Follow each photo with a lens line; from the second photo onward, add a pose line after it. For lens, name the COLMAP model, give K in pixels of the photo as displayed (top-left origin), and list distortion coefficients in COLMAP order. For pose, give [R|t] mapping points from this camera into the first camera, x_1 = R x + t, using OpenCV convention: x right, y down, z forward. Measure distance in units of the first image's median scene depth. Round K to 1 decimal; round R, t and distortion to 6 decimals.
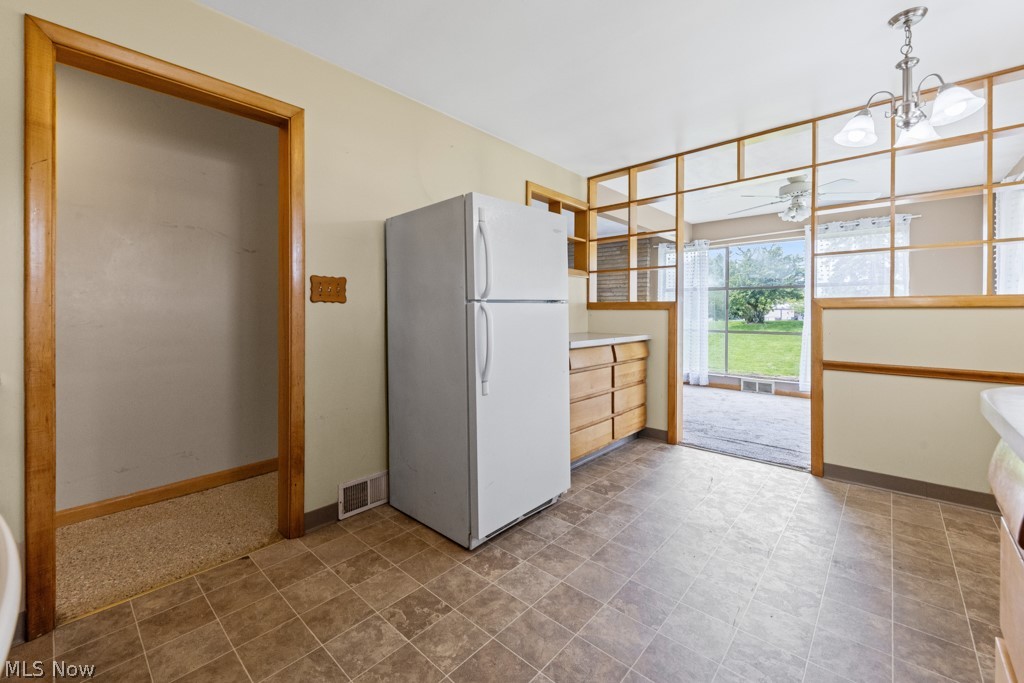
lens RADIAL K [[409.3, 0, 509.2], [0, 409.3, 314.0], [0, 0, 1]] dist [0.009480, -0.004084]
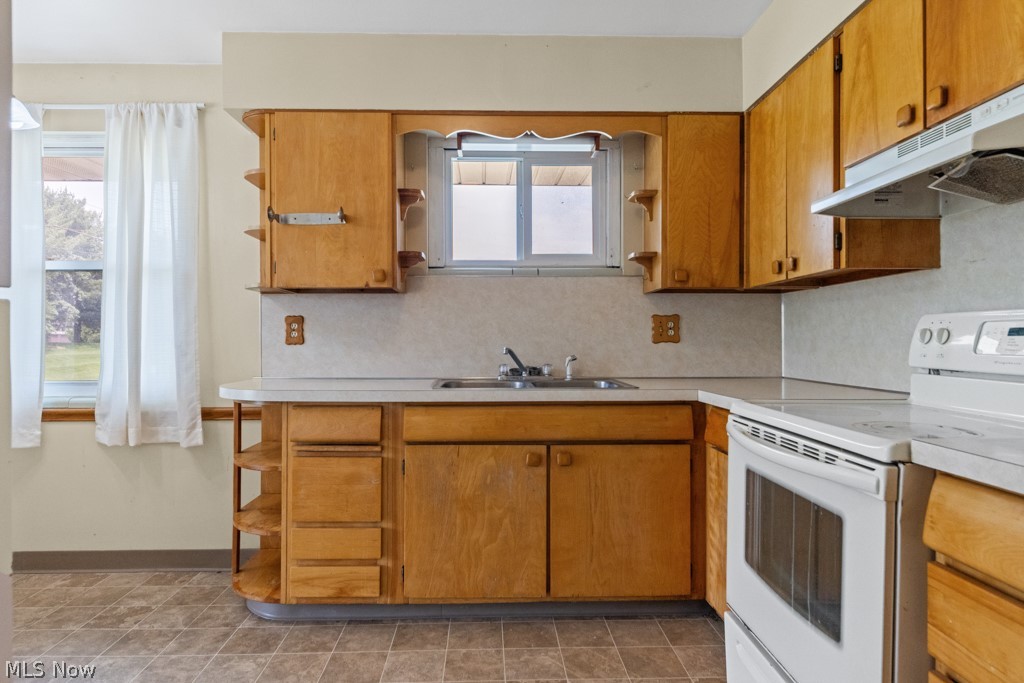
lens RADIAL K [[621.6, 0, 514.0], [0, 621.6, 337.5], [0, 0, 1]] dist [-0.001268, -0.000112]
pose [[-0.693329, 0.002609, 0.720617, -0.392786], [0.007551, 0.999965, 0.003645, -0.004656], [-0.720582, 0.007969, -0.693324, 0.622949]]
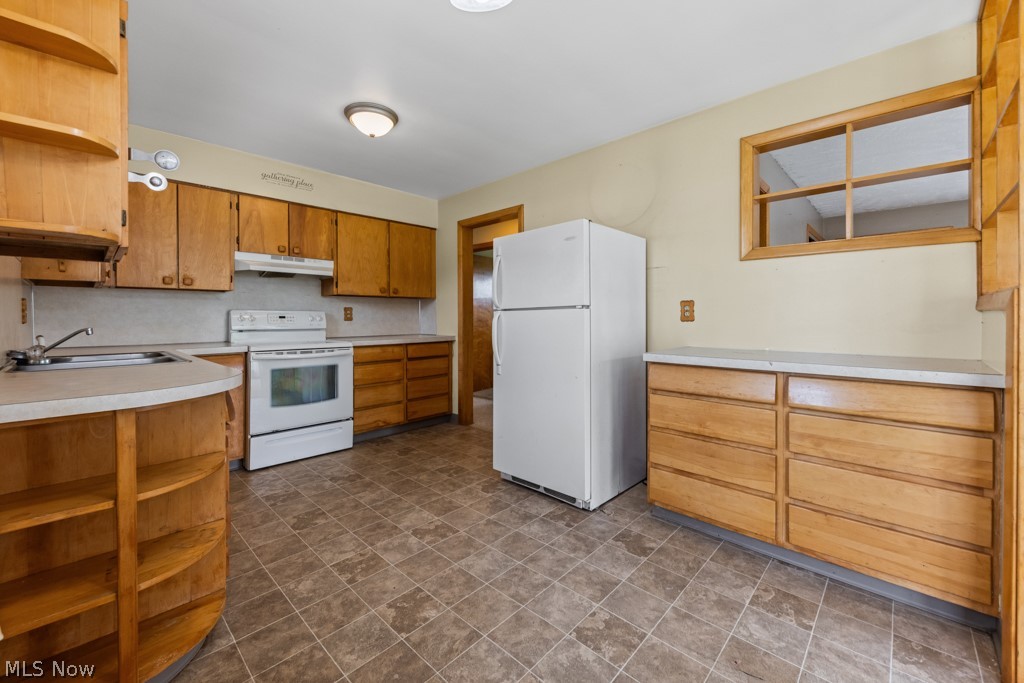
lens RADIAL K [[409.3, 0, 506.8], [0, 409.3, 313.5], [0, 0, 1]] dist [0.009480, -0.004084]
pose [[-0.025298, -0.010070, -0.999629, 0.857230], [-0.000022, 0.999949, -0.010072, -0.002868], [0.999680, -0.000233, -0.025297, 0.649287]]
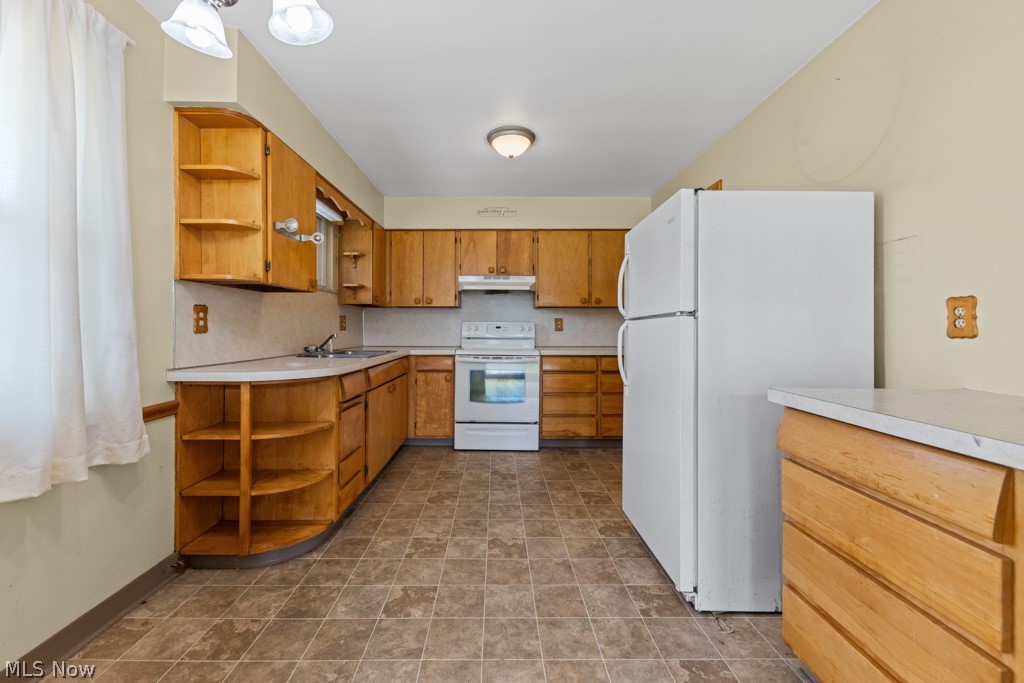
lens RADIAL K [[409.3, 0, 498.5], [0, 409.3, 320.0], [0, 0, 1]] dist [0.009480, -0.004084]
pose [[-0.734388, -0.015992, -0.678542, 0.638300], [-0.004856, 0.999821, -0.018307, -0.003584], [0.678713, -0.010150, -0.734334, 0.998435]]
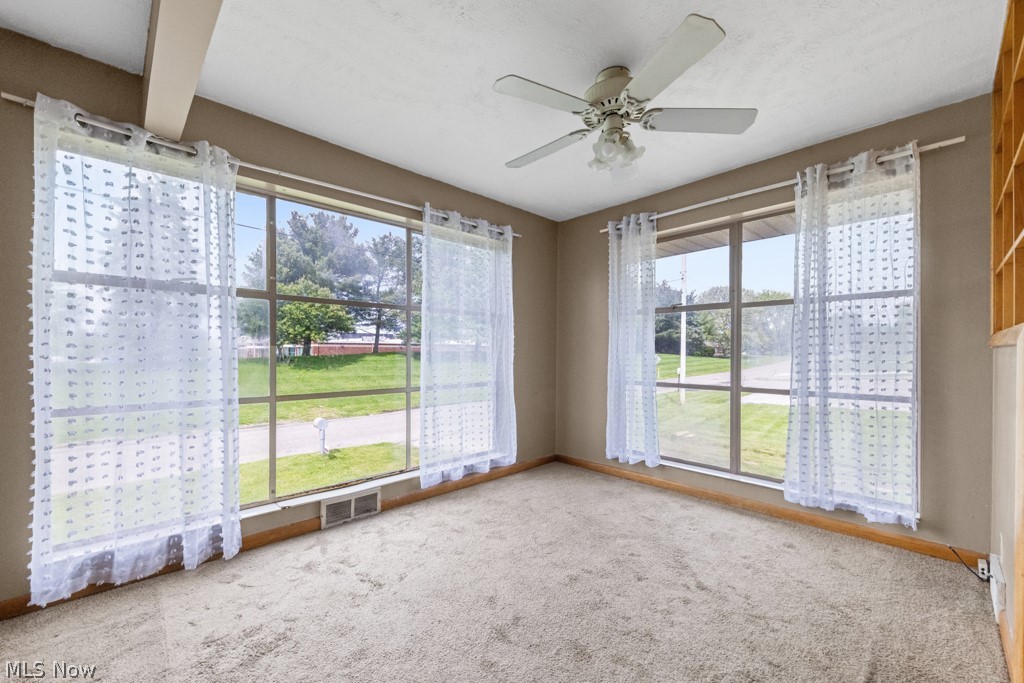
lens RADIAL K [[409.3, 0, 505.5], [0, 409.3, 353.5], [0, 0, 1]] dist [0.009480, -0.004084]
pose [[0.074524, -0.002656, 0.997216, 0.257242], [0.004951, 0.999985, 0.002293, -0.005503], [-0.997207, 0.004766, 0.074536, 1.425343]]
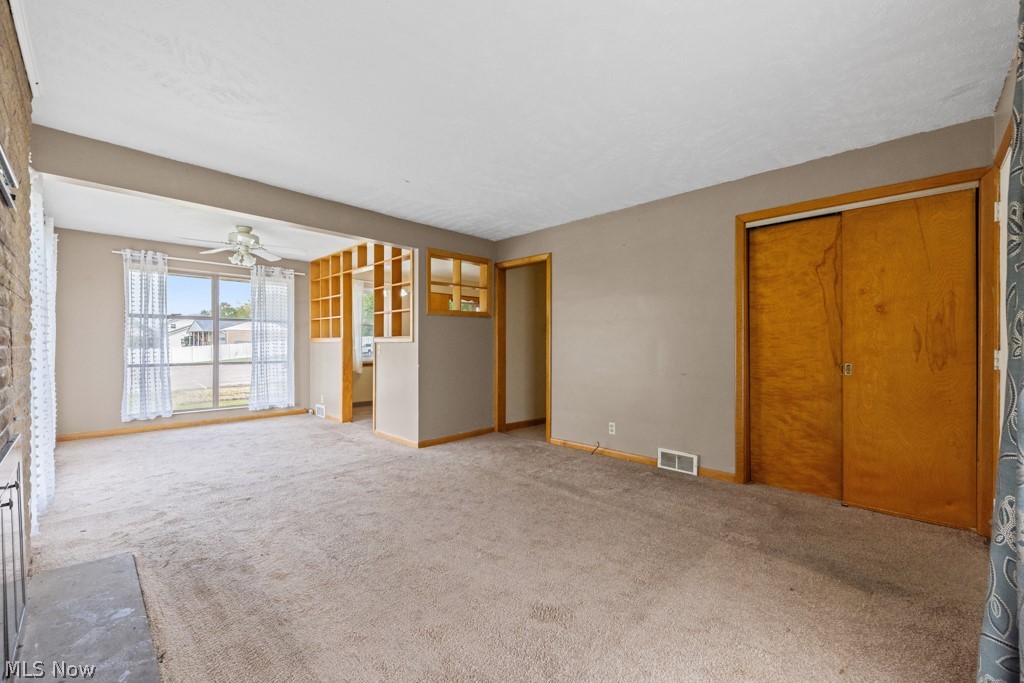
lens RADIAL K [[409.3, 0, 503.3], [0, 409.3, 346.7], [0, 0, 1]] dist [0.009480, -0.004084]
pose [[-0.999143, -0.003717, 0.041235, -0.099079], [-0.003233, 0.999925, 0.011808, -0.017318], [-0.041275, 0.011665, -0.999080, 2.762741]]
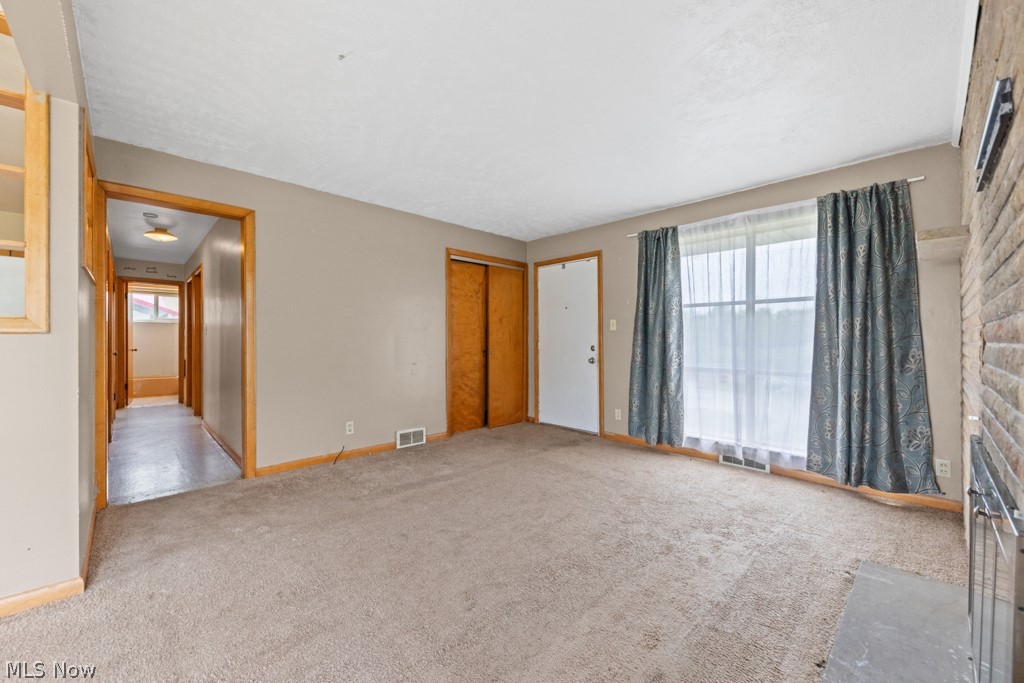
lens RADIAL K [[409.3, 0, 494.3], [0, 409.3, 343.8], [0, 0, 1]] dist [0.009480, -0.004084]
pose [[-0.072075, 0.005189, -0.997386, 0.777598], [-0.009315, 0.999939, 0.005875, -0.007667], [0.997356, 0.009714, -0.072022, 1.989822]]
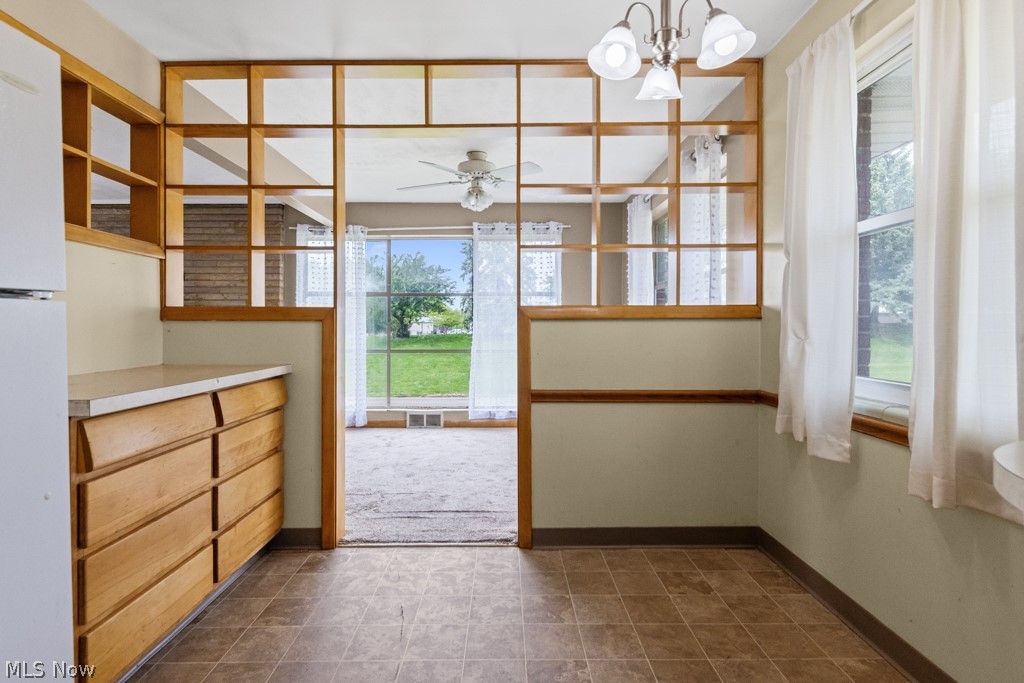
lens RADIAL K [[510.3, 0, 502.5], [0, 510.3, 327.4], [0, 0, 1]] dist [0.008396, -0.002607]
pose [[0.736770, -0.003765, 0.676133, 0.095706], [0.004907, 0.999988, 0.000220, -0.000239], [-0.676126, 0.003155, 0.736780, 0.323137]]
